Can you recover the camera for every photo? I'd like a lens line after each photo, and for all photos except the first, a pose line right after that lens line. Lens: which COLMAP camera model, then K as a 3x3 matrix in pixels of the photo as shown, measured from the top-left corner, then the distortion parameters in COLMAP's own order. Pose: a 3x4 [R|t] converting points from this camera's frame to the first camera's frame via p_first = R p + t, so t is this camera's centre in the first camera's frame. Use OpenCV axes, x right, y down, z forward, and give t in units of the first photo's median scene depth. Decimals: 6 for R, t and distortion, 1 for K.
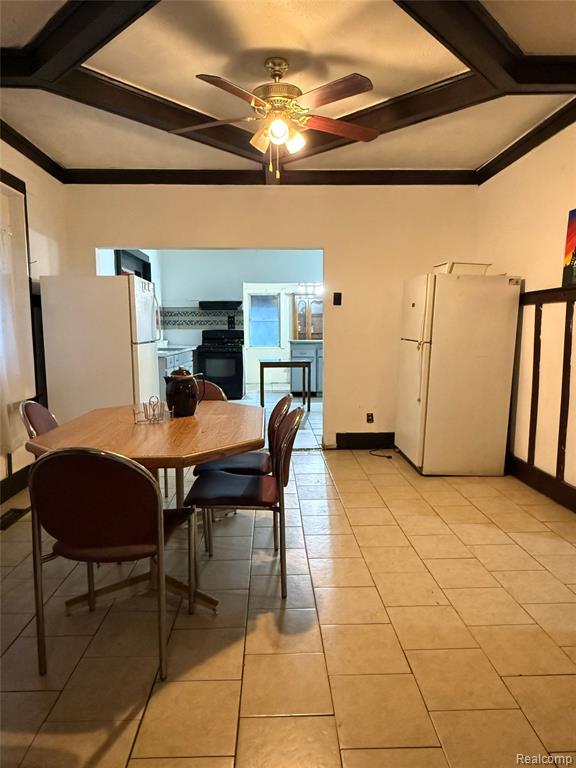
lens RADIAL K [[489.6, 0, 287.6], [0, 489.6, 384.2], [0, 0, 1]] dist [-0.001055, -0.000020]
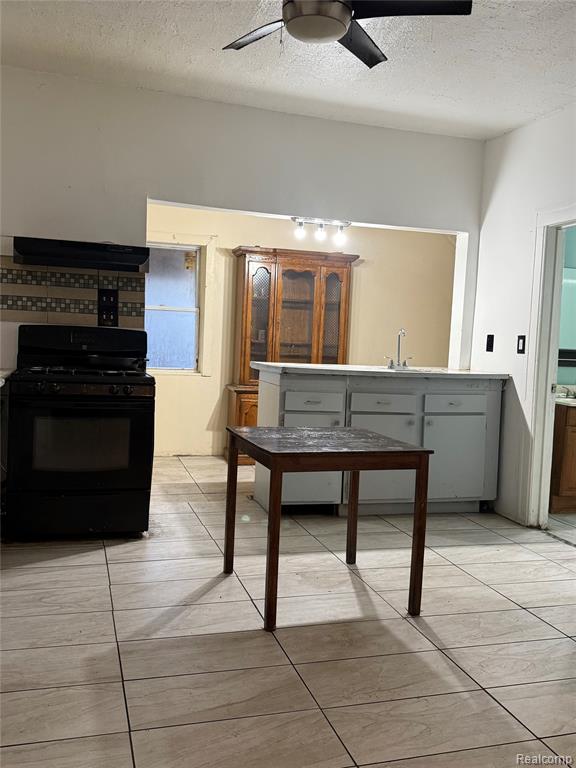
lens RADIAL K [[695.8, 0, 289.0], [0, 695.8, 383.5], [0, 0, 1]] dist [0.020154, 0.003526]
pose [[0.959120, 0.031368, 0.281257, -0.129373], [-0.018862, 0.998714, -0.047062, -0.050045], [-0.282372, 0.039834, 0.958478, 0.484498]]
